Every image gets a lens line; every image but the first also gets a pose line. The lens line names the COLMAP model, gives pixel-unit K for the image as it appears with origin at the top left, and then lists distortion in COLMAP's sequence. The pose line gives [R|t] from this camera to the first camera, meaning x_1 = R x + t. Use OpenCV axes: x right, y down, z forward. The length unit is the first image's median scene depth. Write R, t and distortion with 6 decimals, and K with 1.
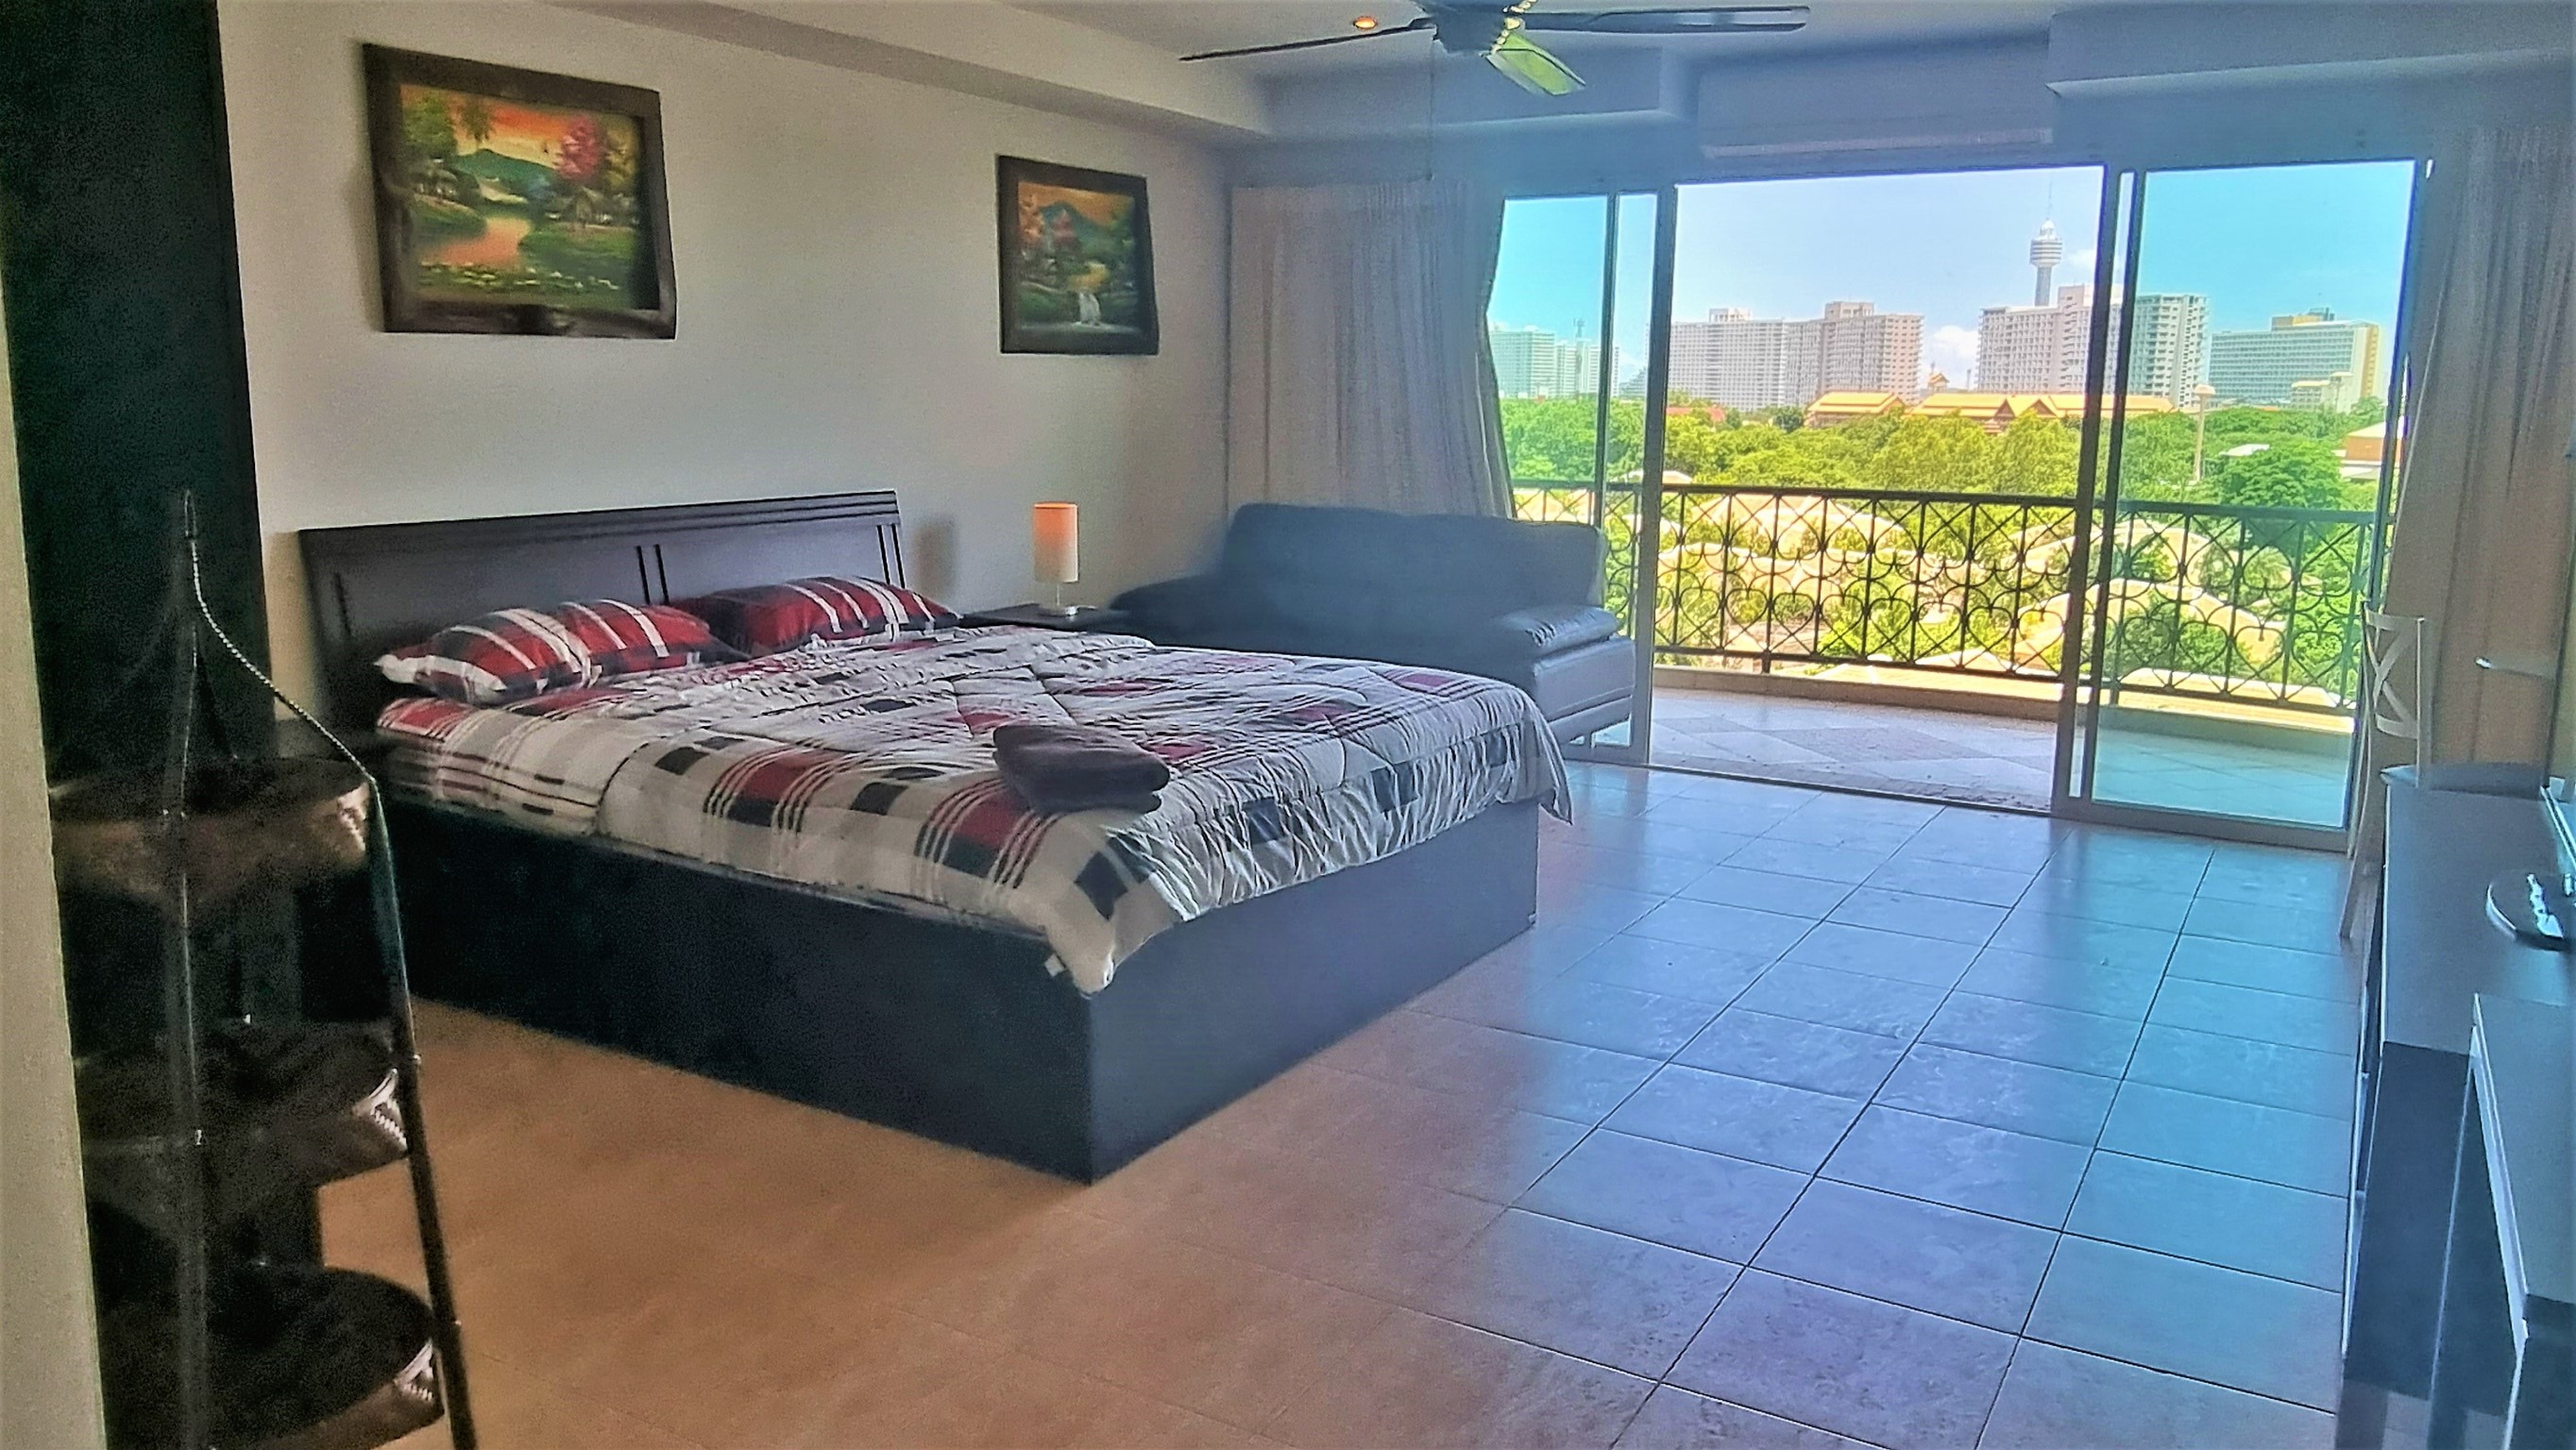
lens RADIAL K [[1841.8, 0, 1243.5], [0, 1841.8, 707.8], [0, 0, 1]] dist [-0.001413, 0.003591]
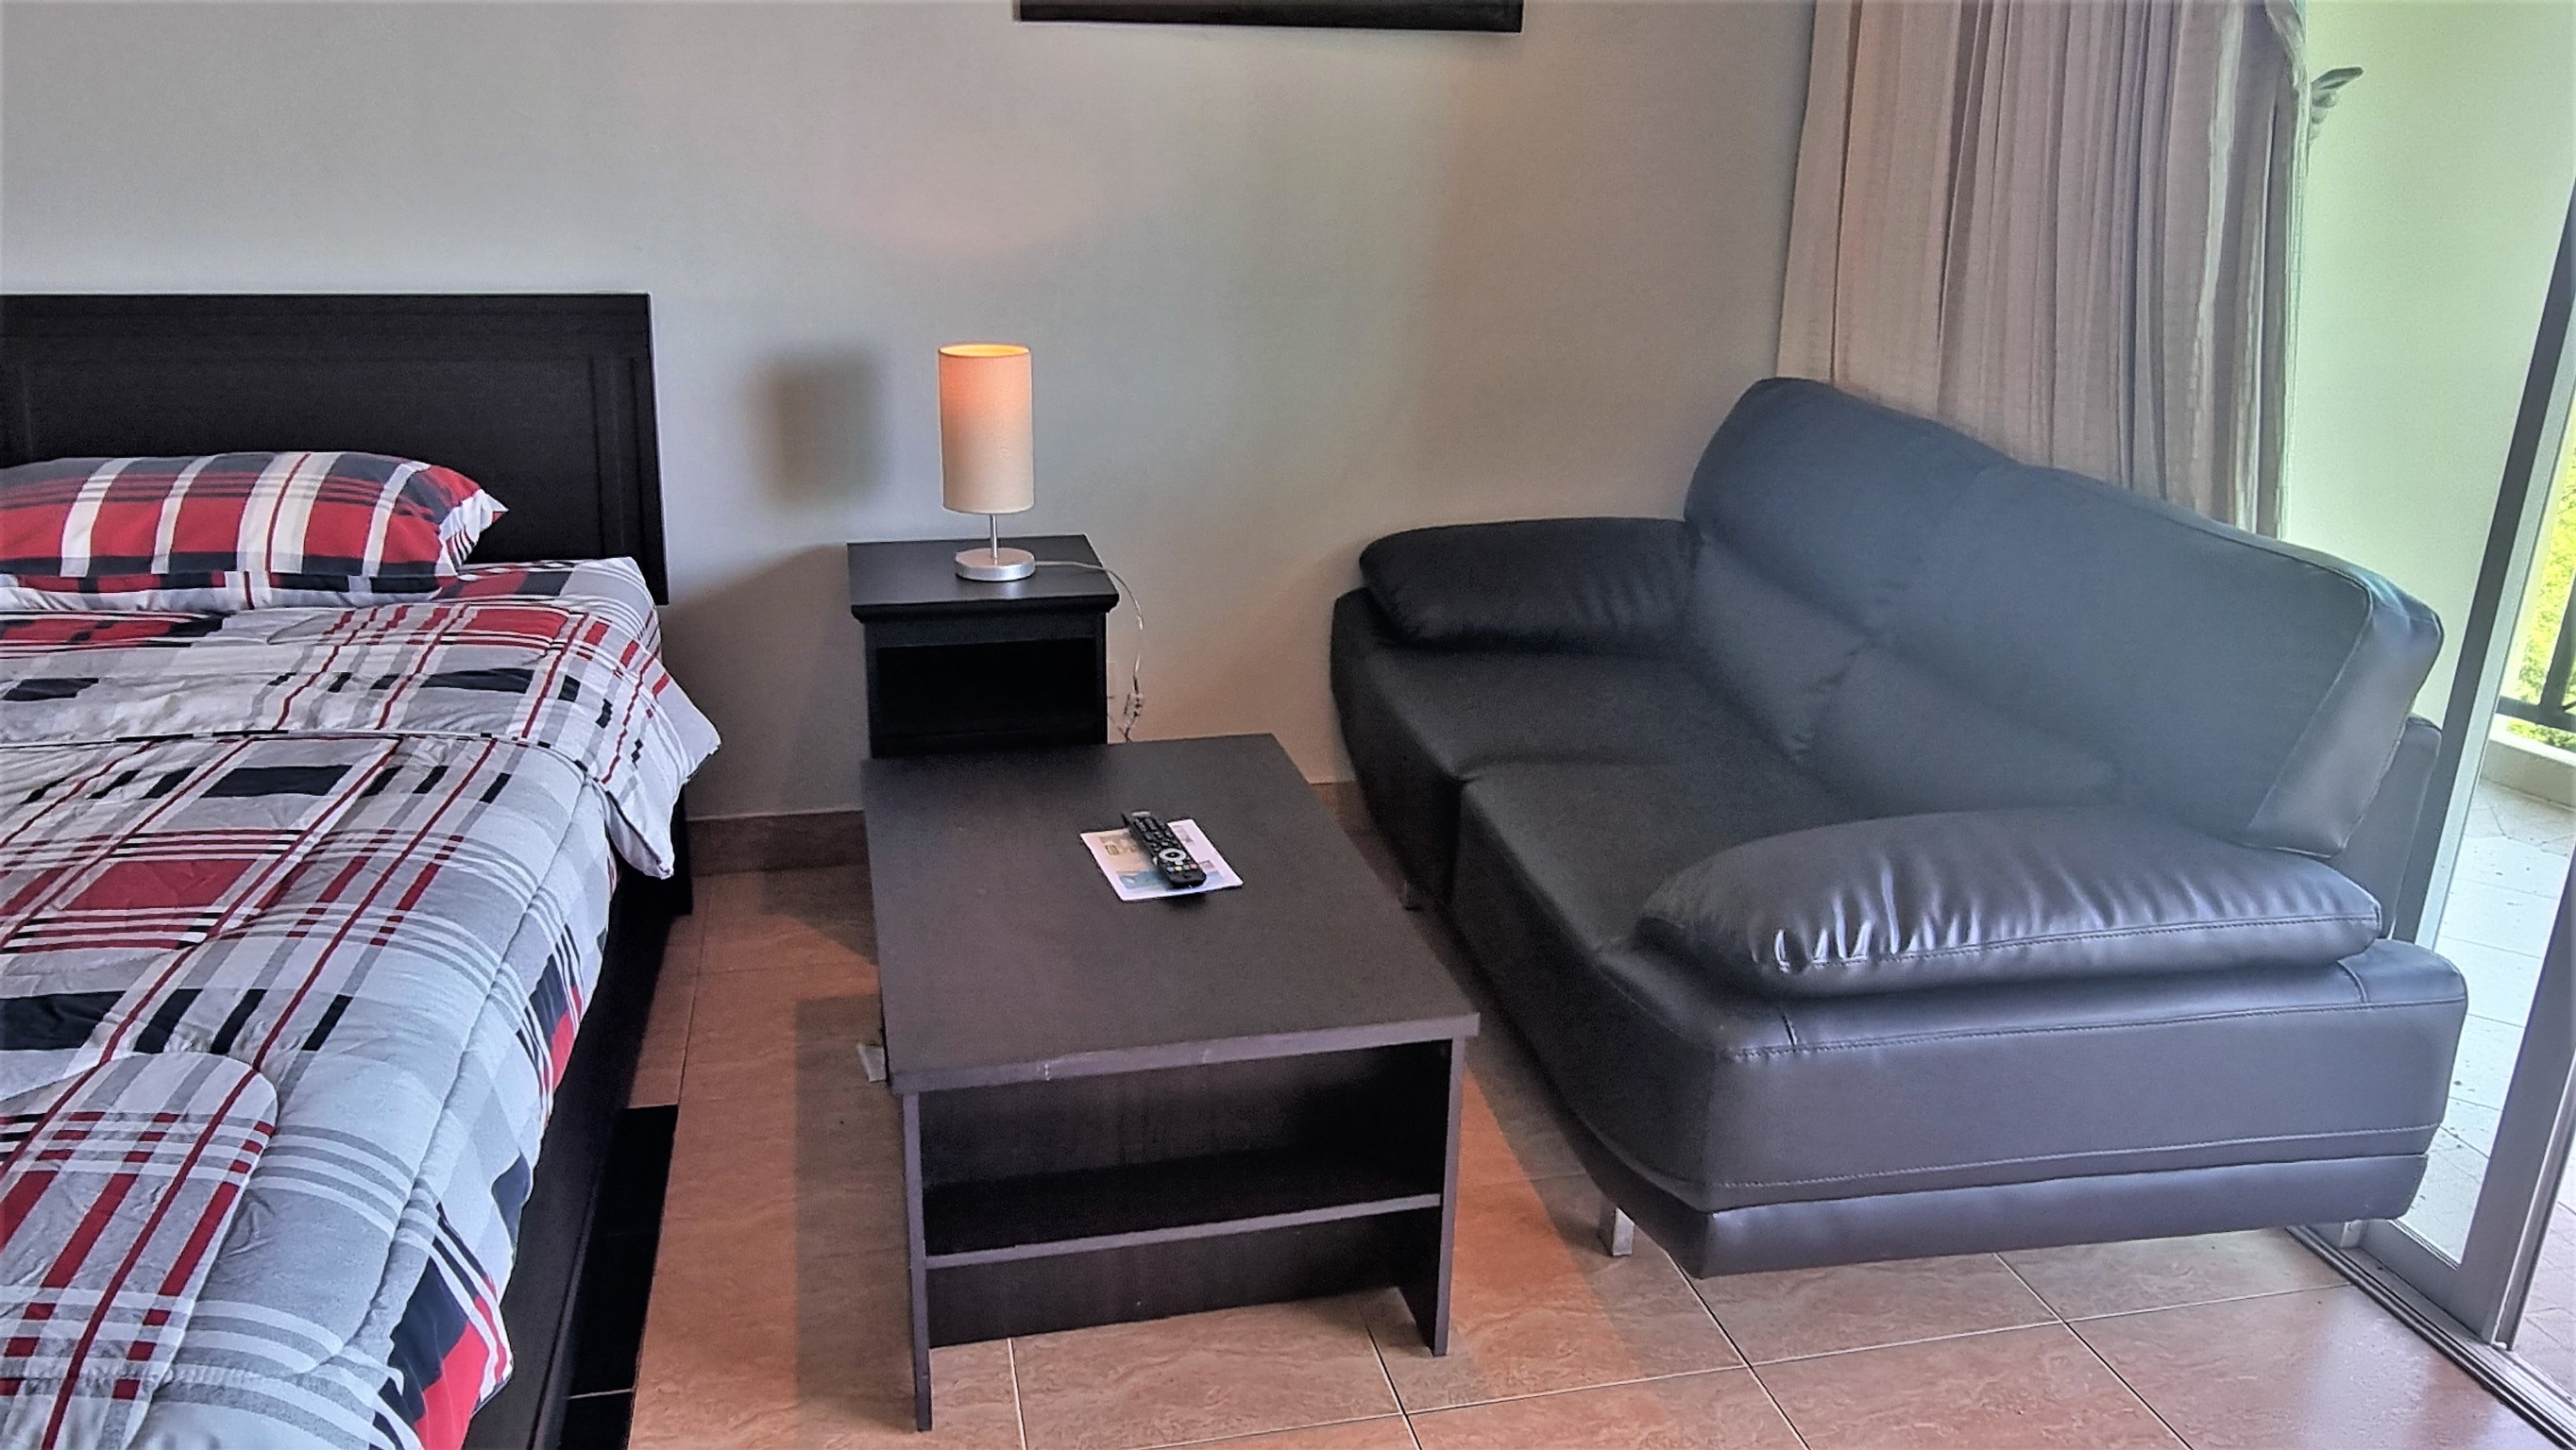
lens RADIAL K [[1841.8, 0, 1274.2], [0, 1841.8, 701.5], [0, 0, 1]] dist [-0.001413, 0.003591]
pose [[0.700754, 0.228277, -0.675895, 0.367623], [-0.139569, 0.972983, 0.183914, -0.150907], [0.699618, -0.034545, 0.713682, 0.898351]]
